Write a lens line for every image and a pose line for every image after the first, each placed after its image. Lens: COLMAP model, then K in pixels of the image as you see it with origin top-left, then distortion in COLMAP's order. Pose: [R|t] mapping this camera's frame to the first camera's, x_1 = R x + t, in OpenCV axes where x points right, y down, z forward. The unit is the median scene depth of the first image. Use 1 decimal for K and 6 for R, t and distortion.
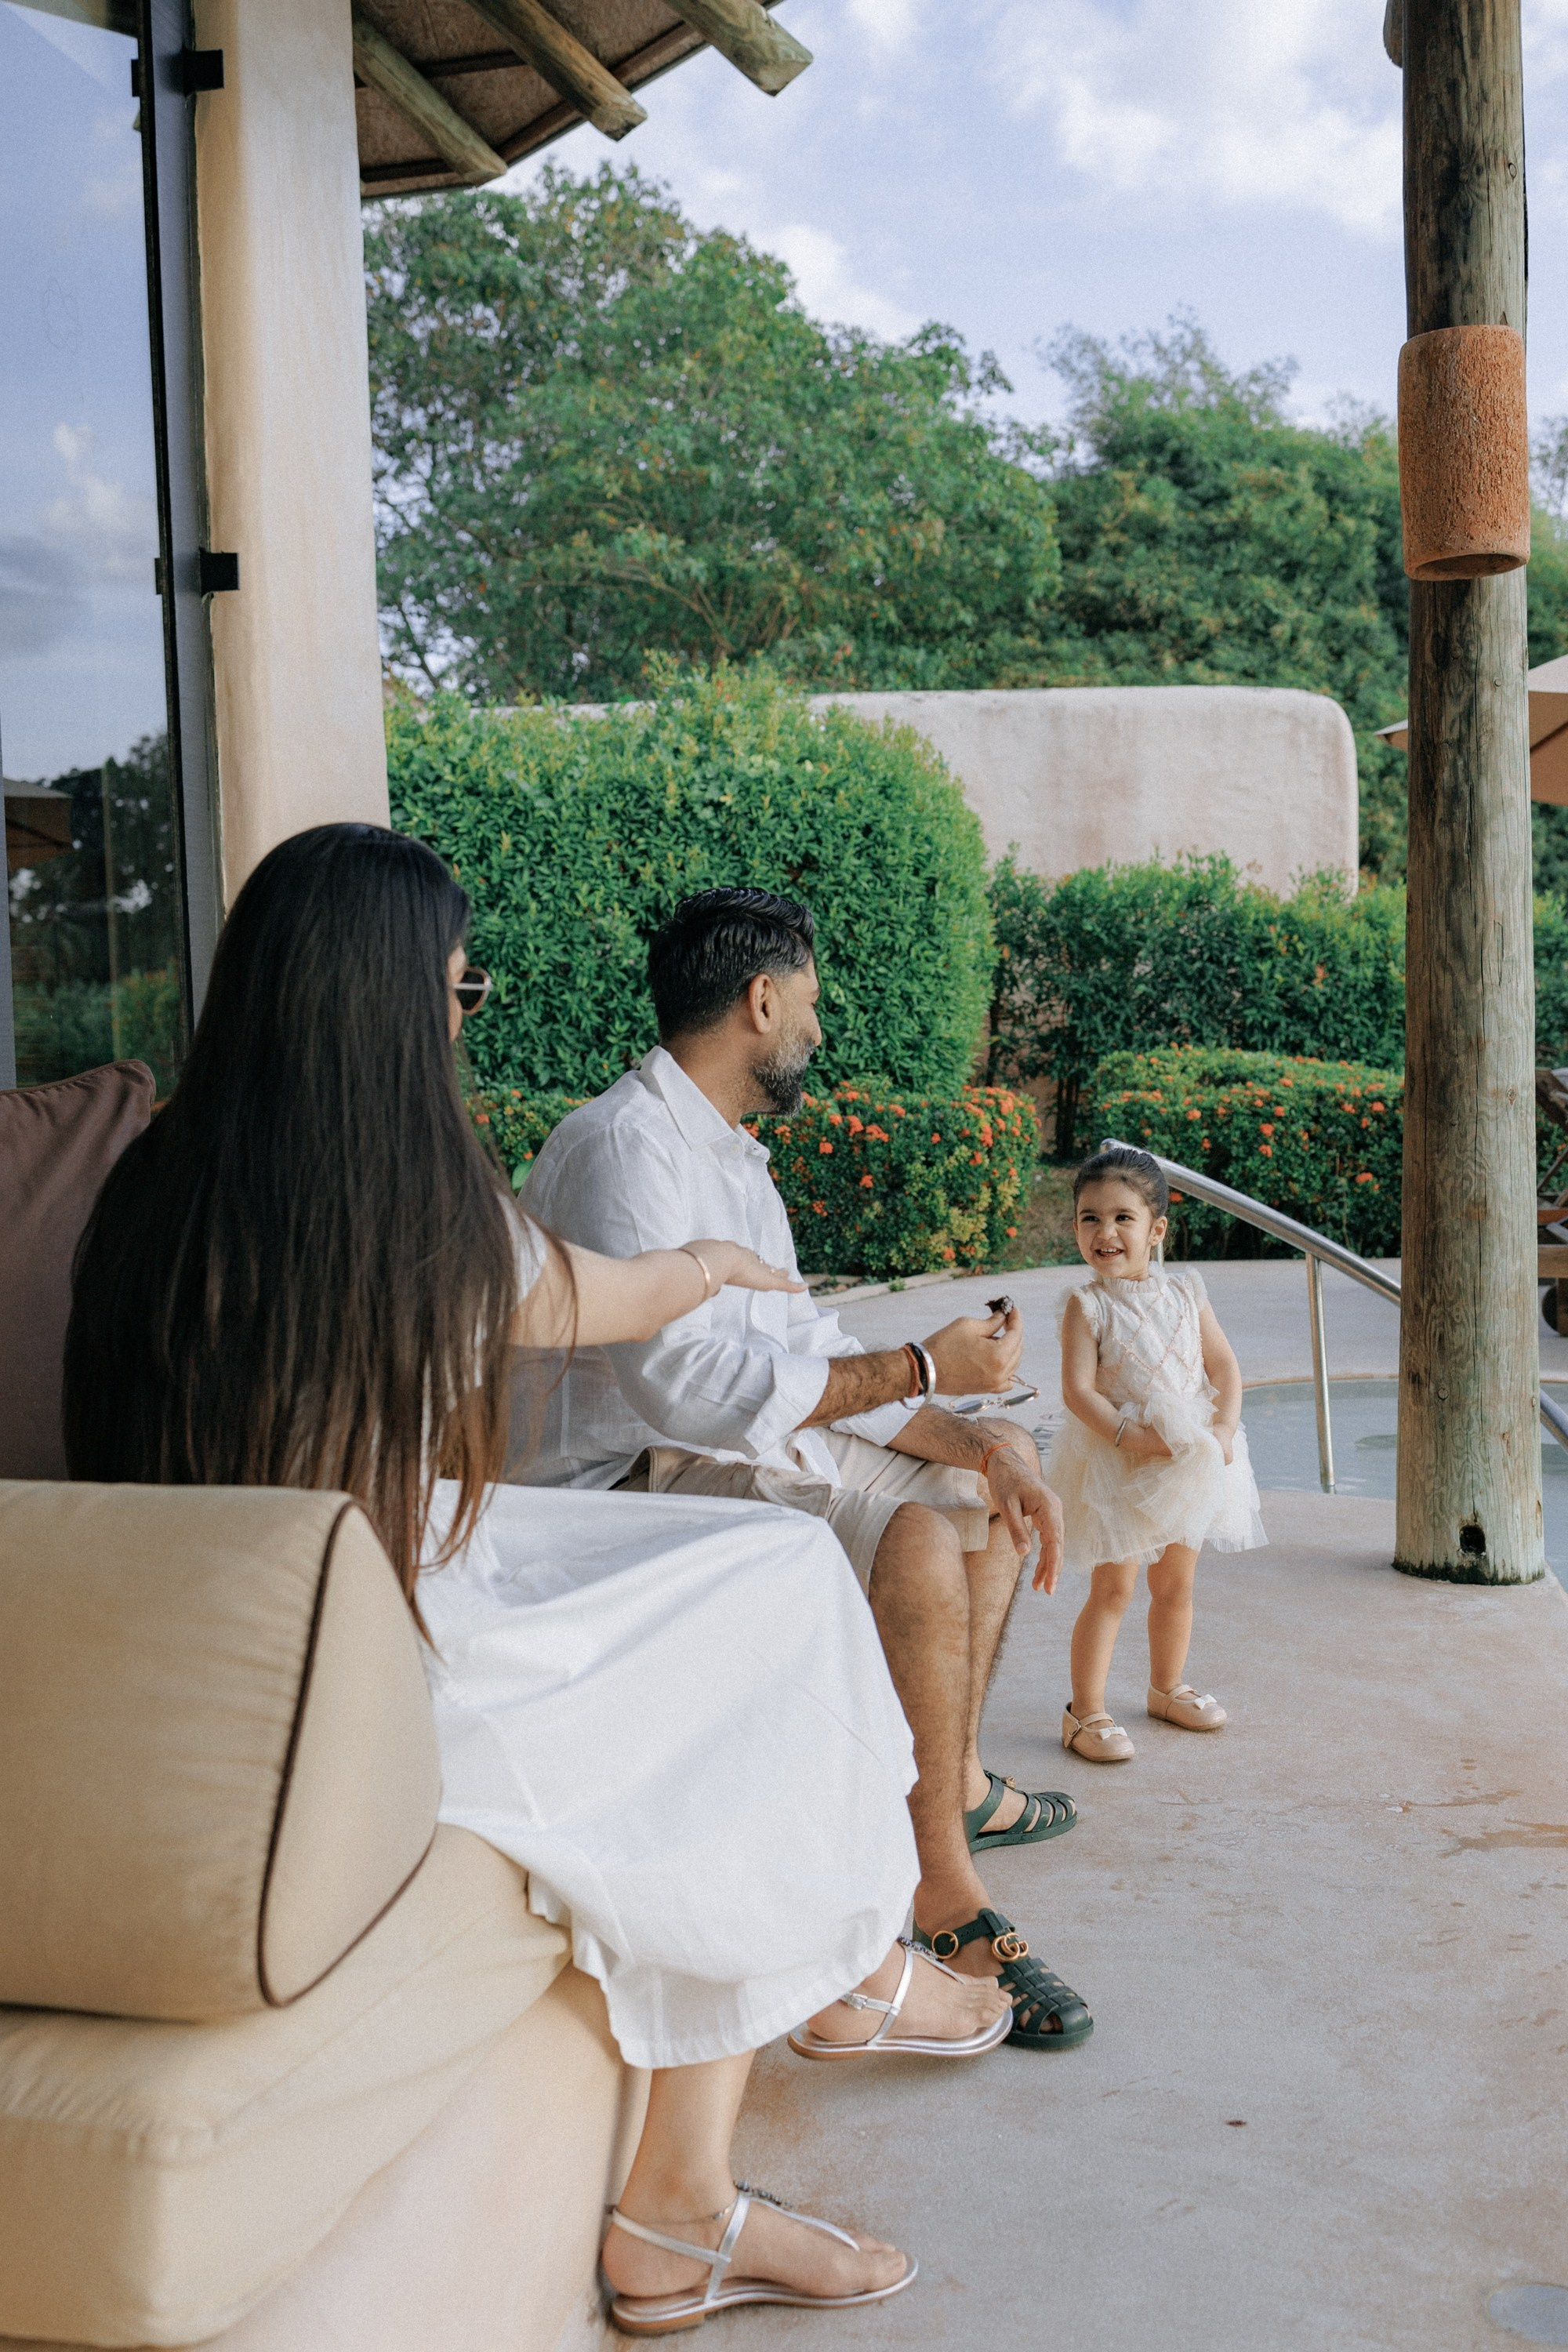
lens RADIAL K [[2210.0, 0, 788.2], [0, 2210.0, 1238.7], [0, 0, 1]] dist [-0.007089, -0.003974]
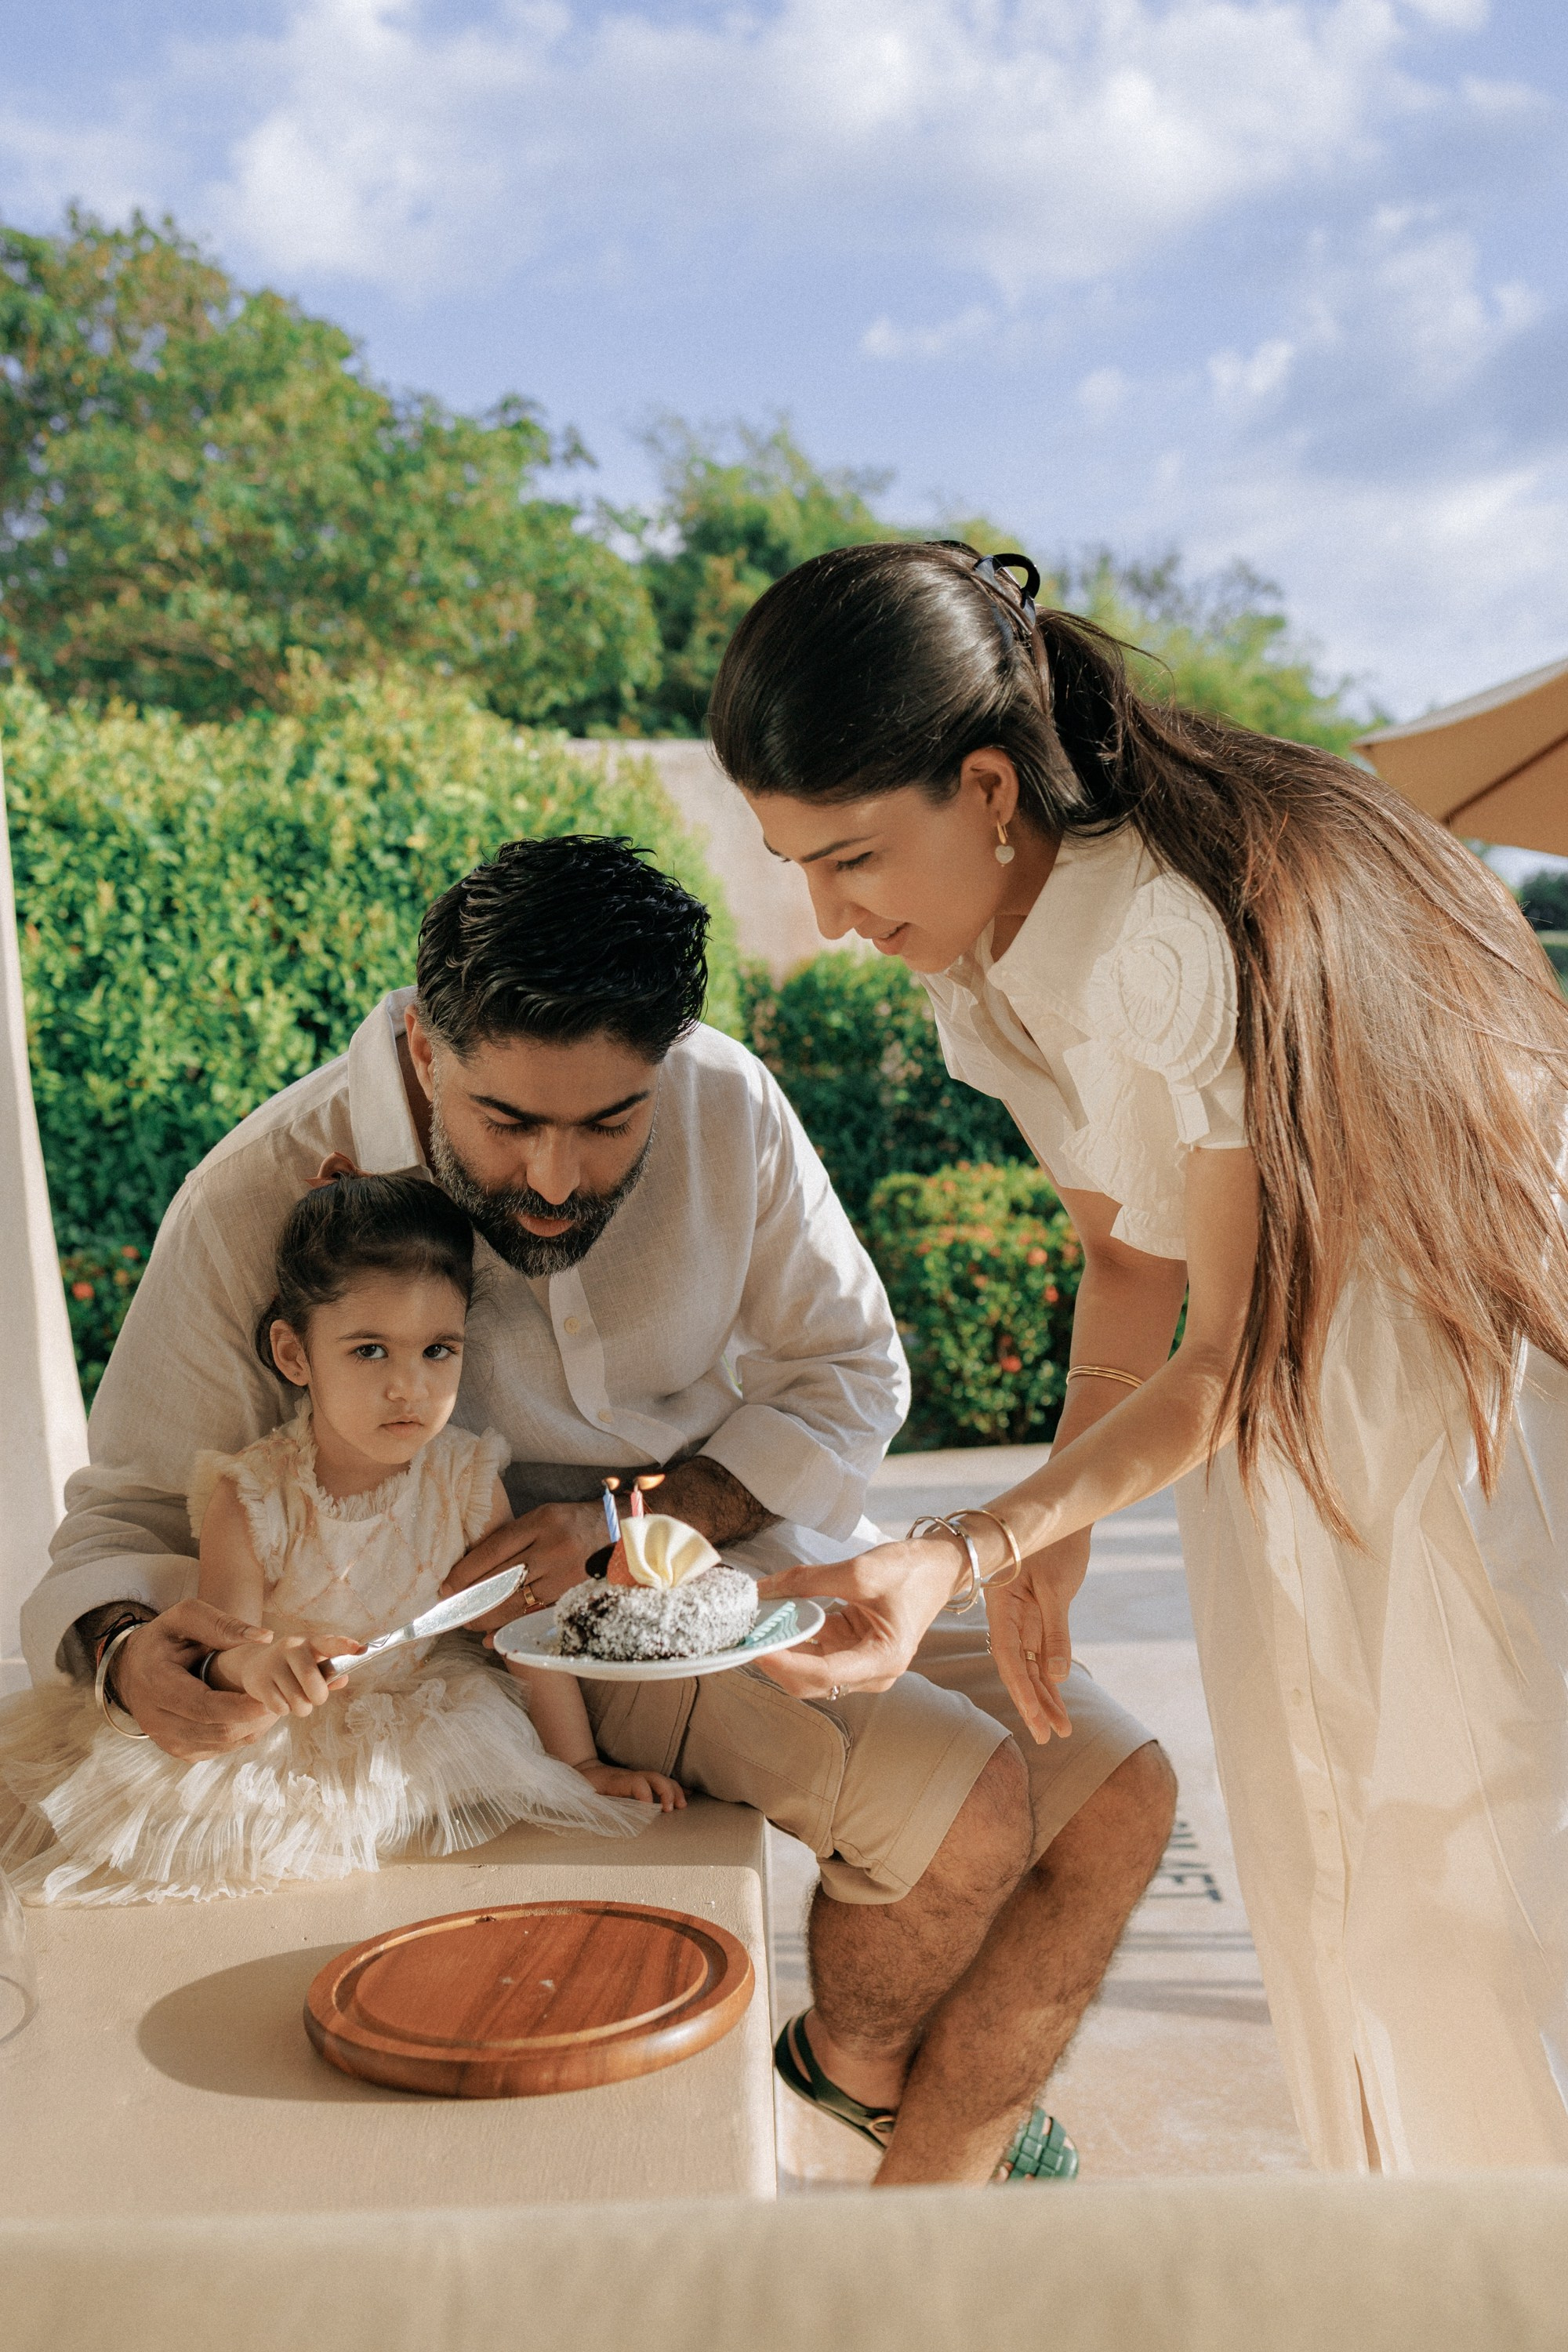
lens RADIAL K [[2210.0, 0, 788.2], [0, 2210.0, 1238.7], [0, 0, 1]] dist [-0.007089, -0.003974]
pose [[0.978371, -0.023205, 0.205554, -0.060893], [0.033964, 0.998223, -0.048969, -0.027909], [-0.204053, 0.054891, 0.977420, 0.266419]]
